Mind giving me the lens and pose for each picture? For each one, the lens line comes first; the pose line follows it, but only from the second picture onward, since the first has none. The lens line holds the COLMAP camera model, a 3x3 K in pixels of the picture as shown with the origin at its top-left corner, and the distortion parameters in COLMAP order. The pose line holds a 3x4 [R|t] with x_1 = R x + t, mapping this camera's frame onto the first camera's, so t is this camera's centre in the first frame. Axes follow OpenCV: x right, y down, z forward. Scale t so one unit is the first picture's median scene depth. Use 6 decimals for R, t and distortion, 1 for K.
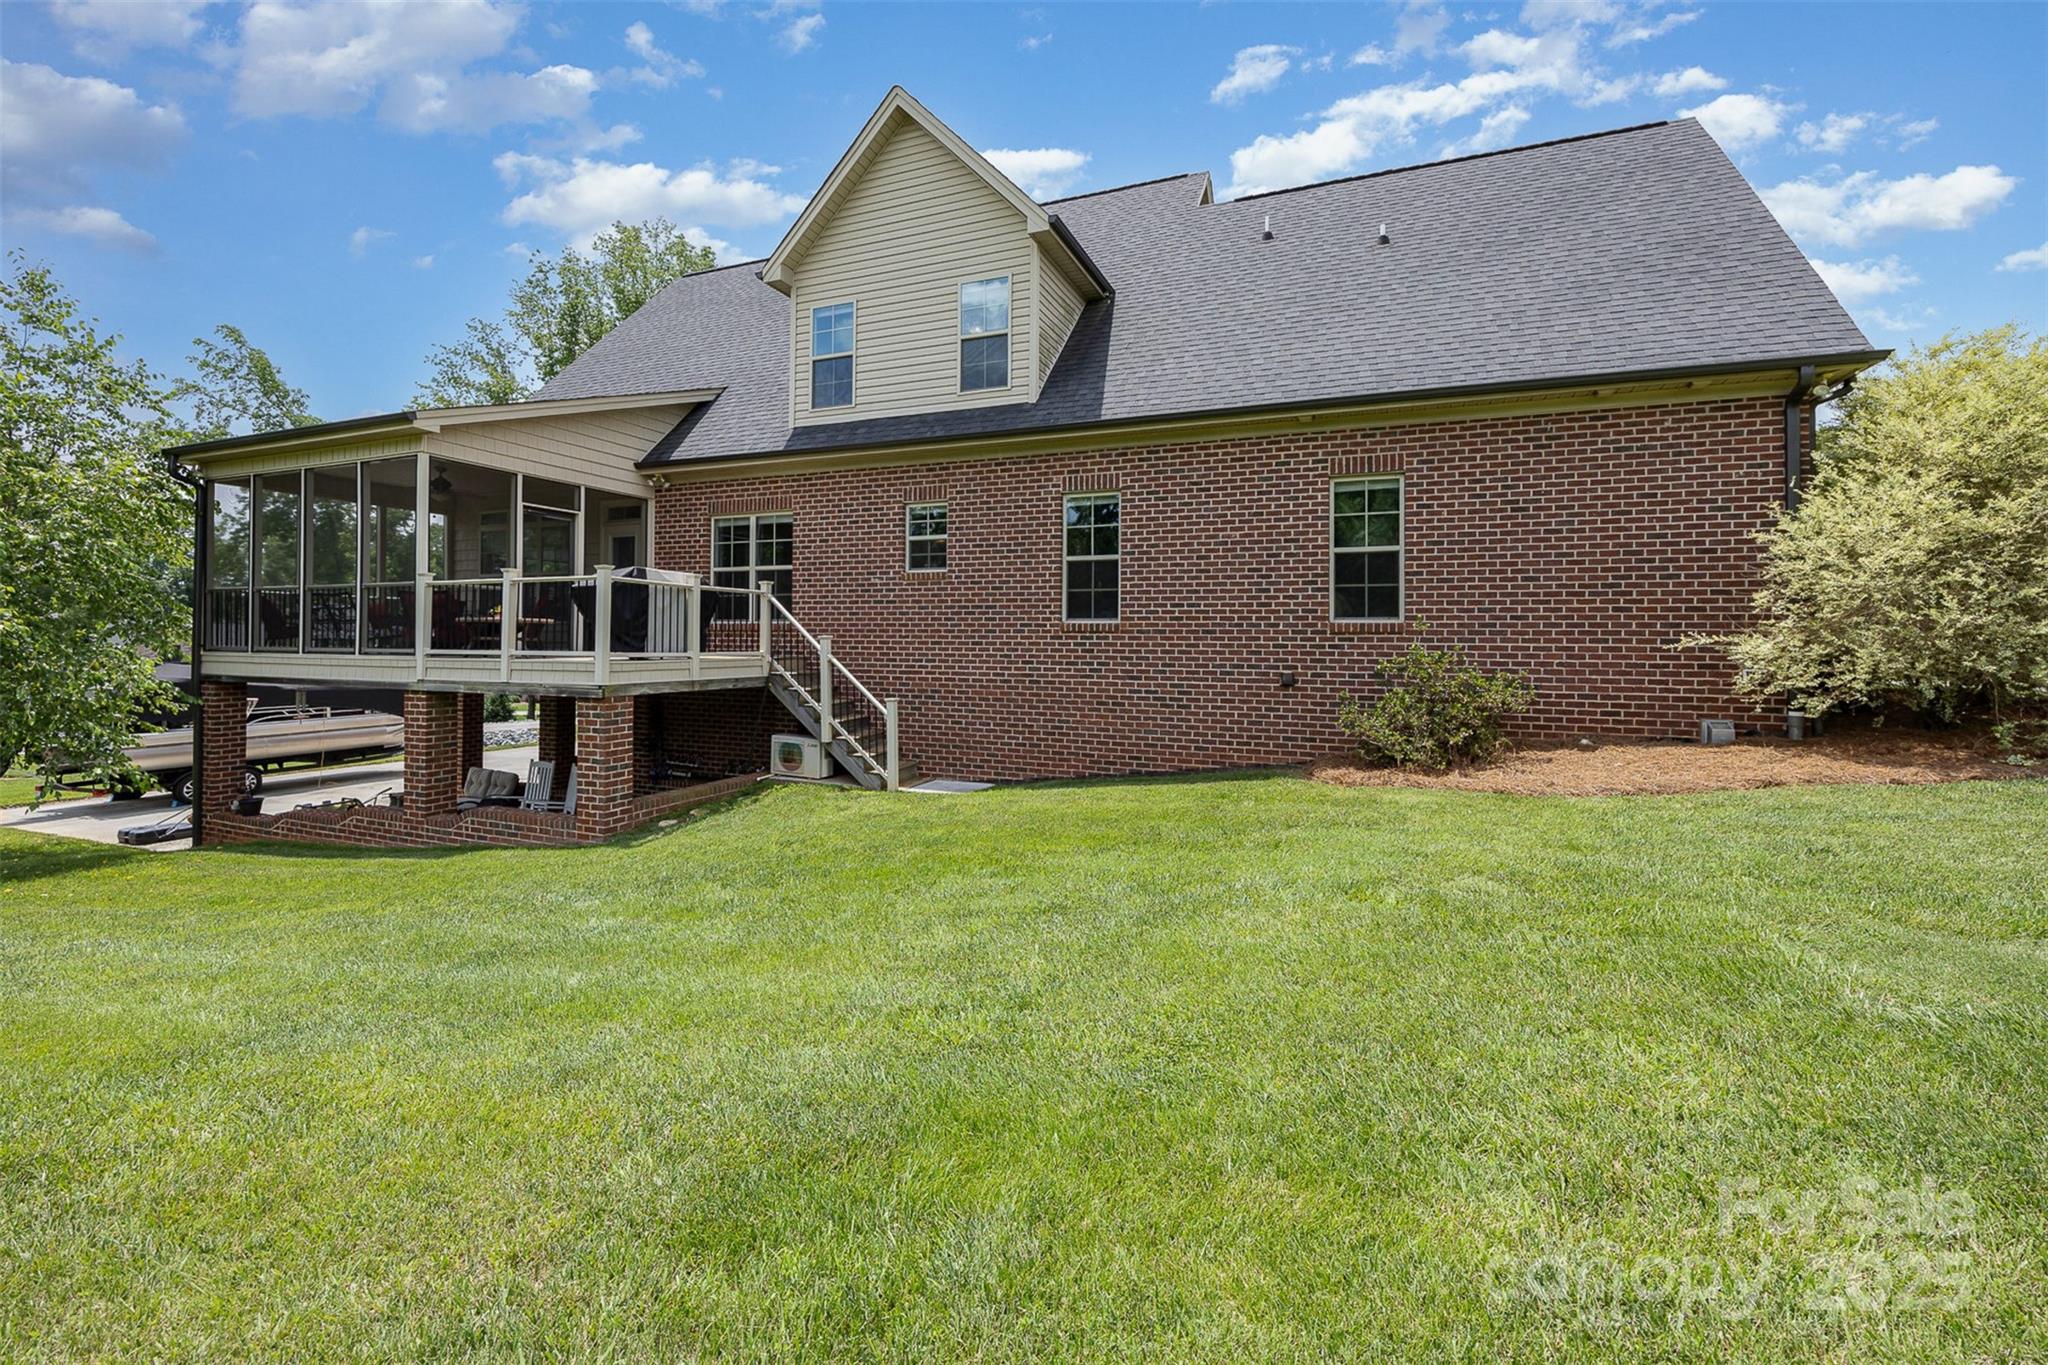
lens RADIAL K [[885.4, 0, 1013.1], [0, 885.4, 640.4], [0, 0, 1]] dist [-0.001843, 0.000200]
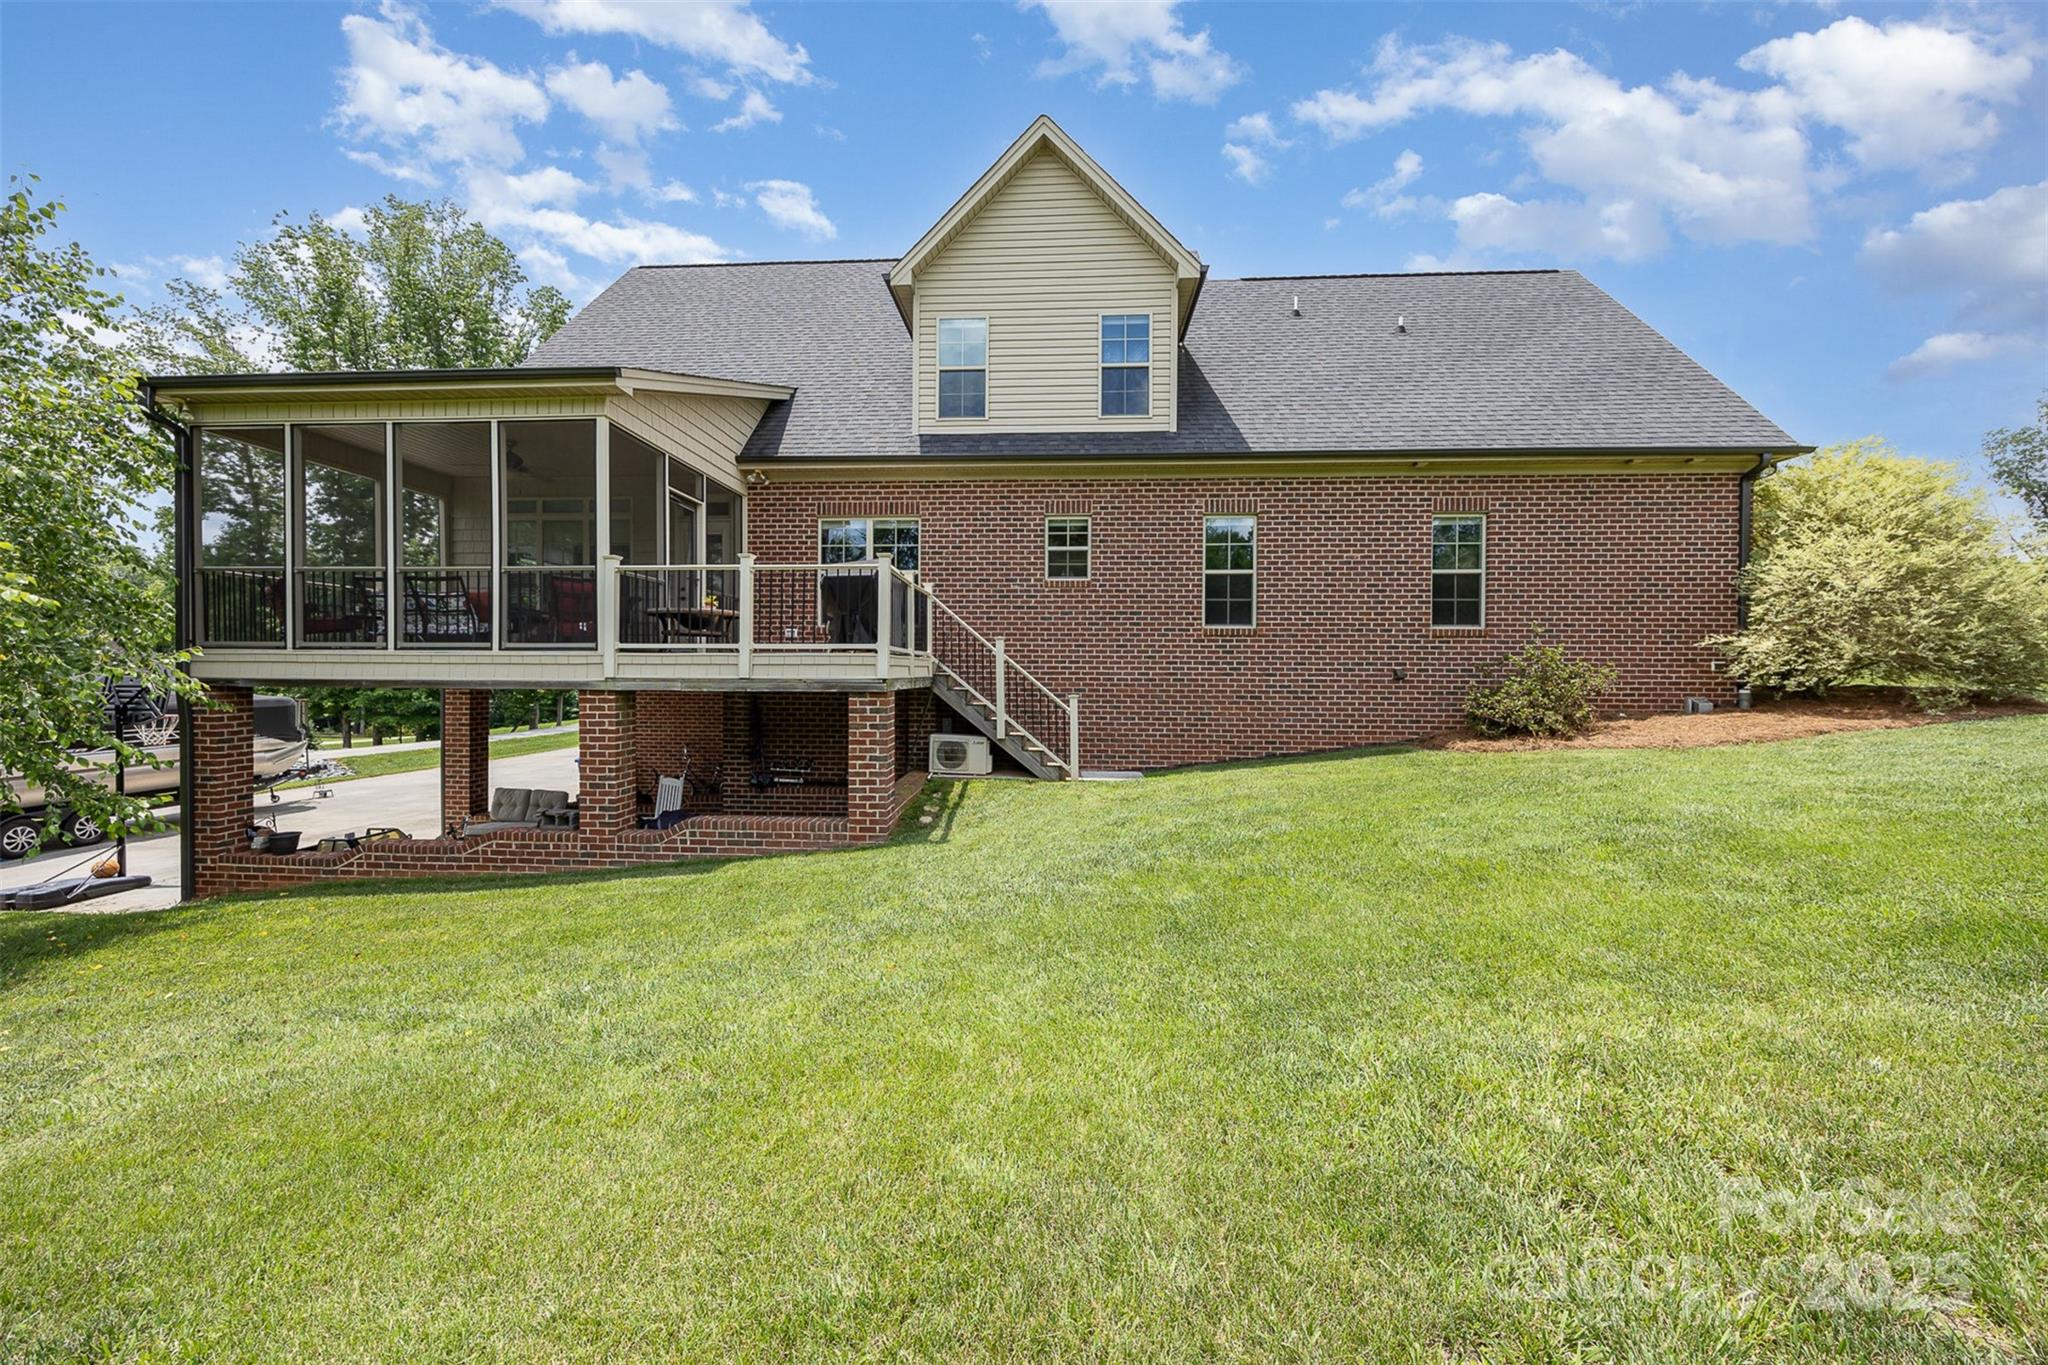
lens RADIAL K [[780.4, 0, 1017.8], [0, 780.4, 689.4], [0, 0, 1]] dist [0.000618, 0.000043]
pose [[0.944037, -0.009041, 0.329715, -0.484176], [0.000321, 0.999649, 0.026493, 0.031504], [-0.329839, -0.024904, 0.943709, 0.120923]]
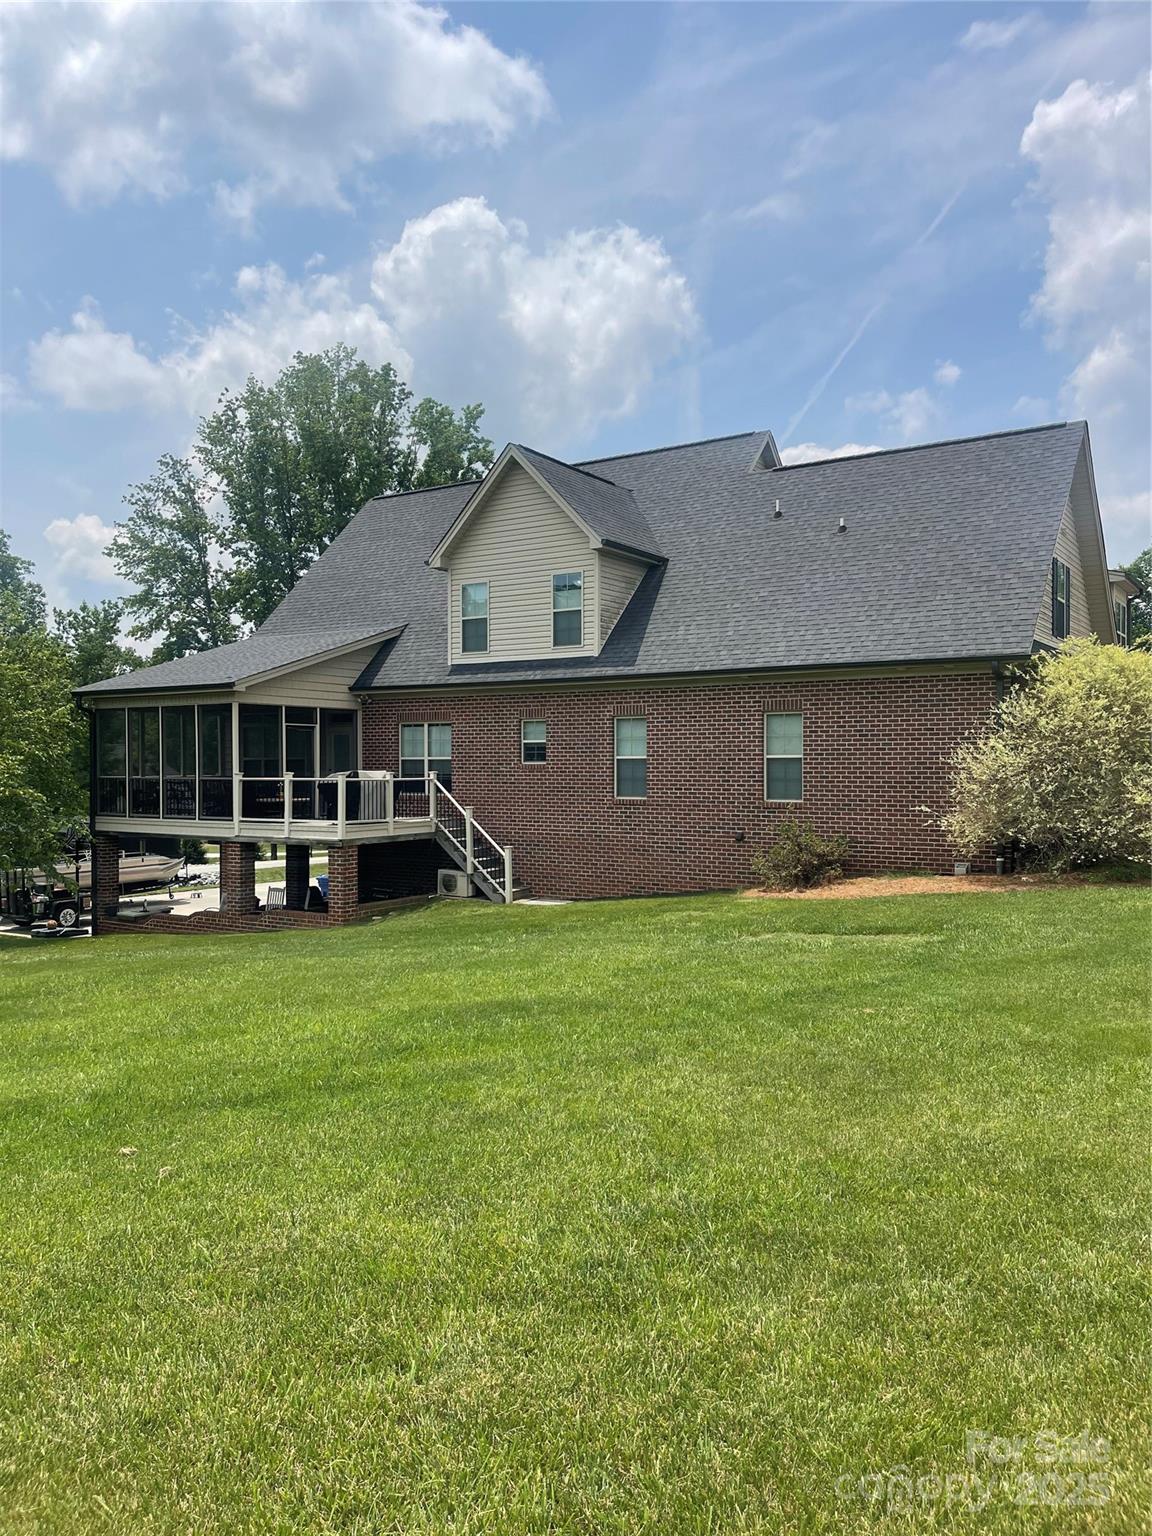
lens RADIAL K [[1147.2, 0, 575.4], [0, 1147.2, 804.8], [0, 0, 1]] dist [0.081076, -0.001961]
pose [[0.983673, -0.003005, -0.179938, 0.339187], [0.009558, 0.999322, 0.035561, -0.078838], [0.179709, -0.036700, 0.983035, -0.968441]]
